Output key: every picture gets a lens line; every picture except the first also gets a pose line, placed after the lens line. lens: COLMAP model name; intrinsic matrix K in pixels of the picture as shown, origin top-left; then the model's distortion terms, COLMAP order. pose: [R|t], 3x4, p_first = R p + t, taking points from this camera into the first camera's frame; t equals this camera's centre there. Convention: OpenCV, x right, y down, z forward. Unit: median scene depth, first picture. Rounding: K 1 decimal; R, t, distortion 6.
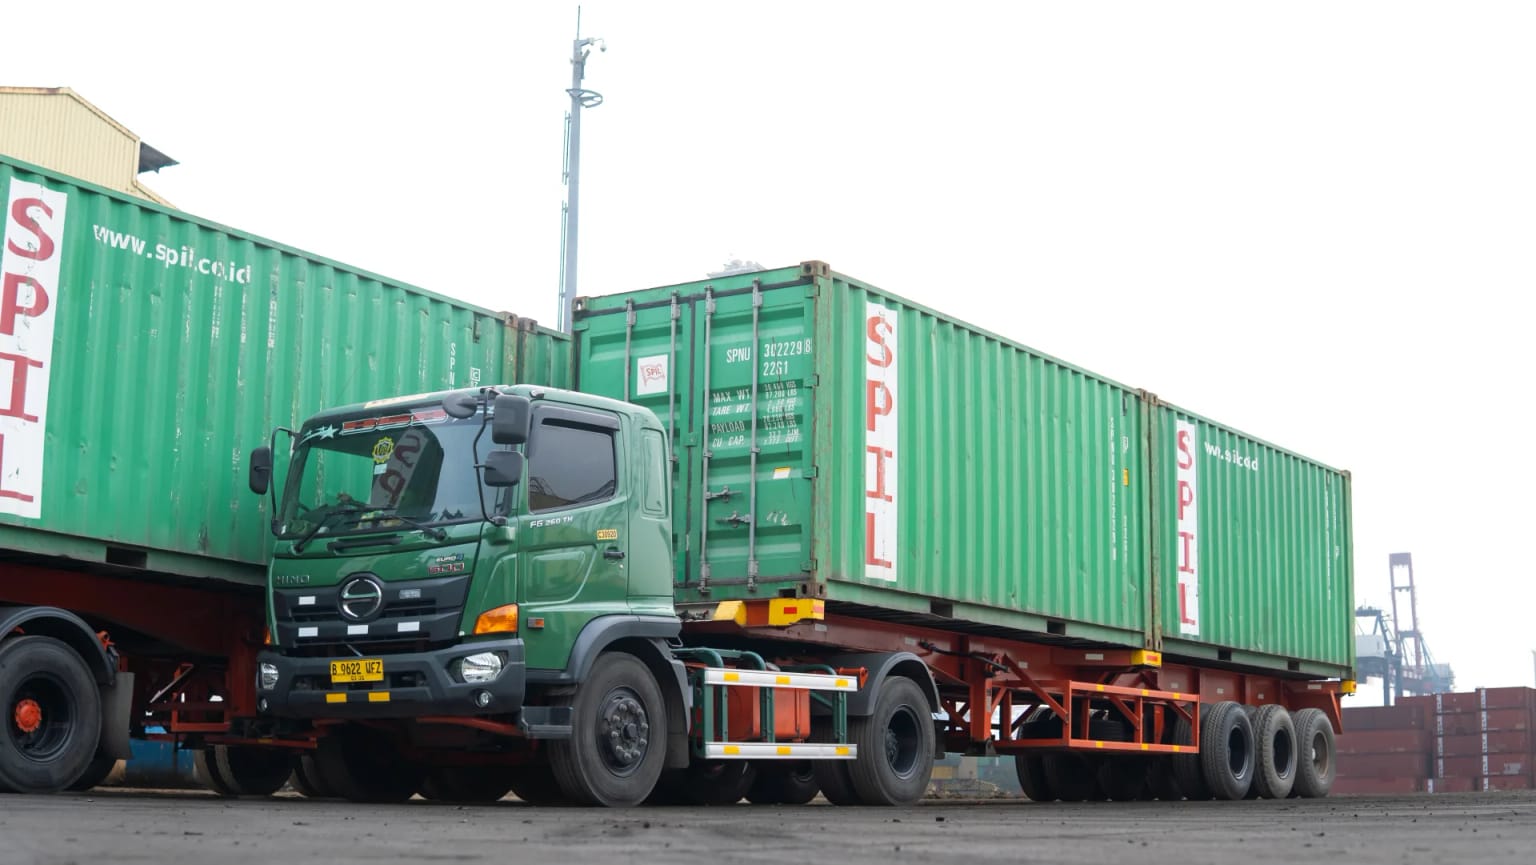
lens RADIAL K [[2063.3, 0, 768.0], [0, 2063.3, 432.5], [0, 0, 1]] dist [-0.027703, -0.053819]
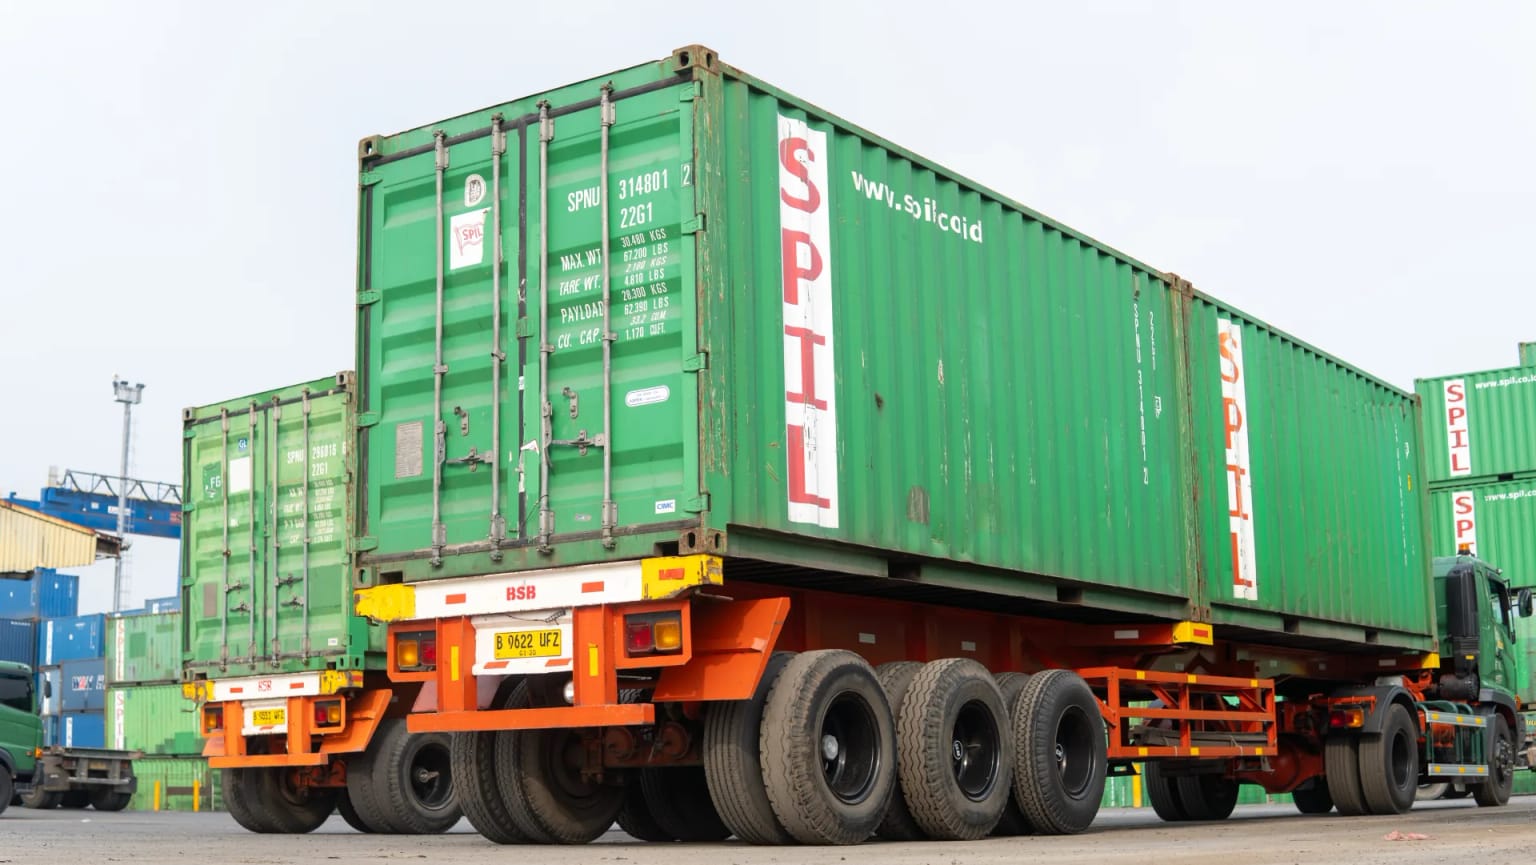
lens RADIAL K [[2063.3, 0, 768.0], [0, 2063.3, 432.5], [0, 0, 1]] dist [-0.027703, -0.053819]
pose [[0.999270, -0.037831, 0.005324, 0.036827], [0.037836, 0.999284, -0.000850, 0.040524], [-0.005288, 0.001051, 0.999985, 0.324739]]
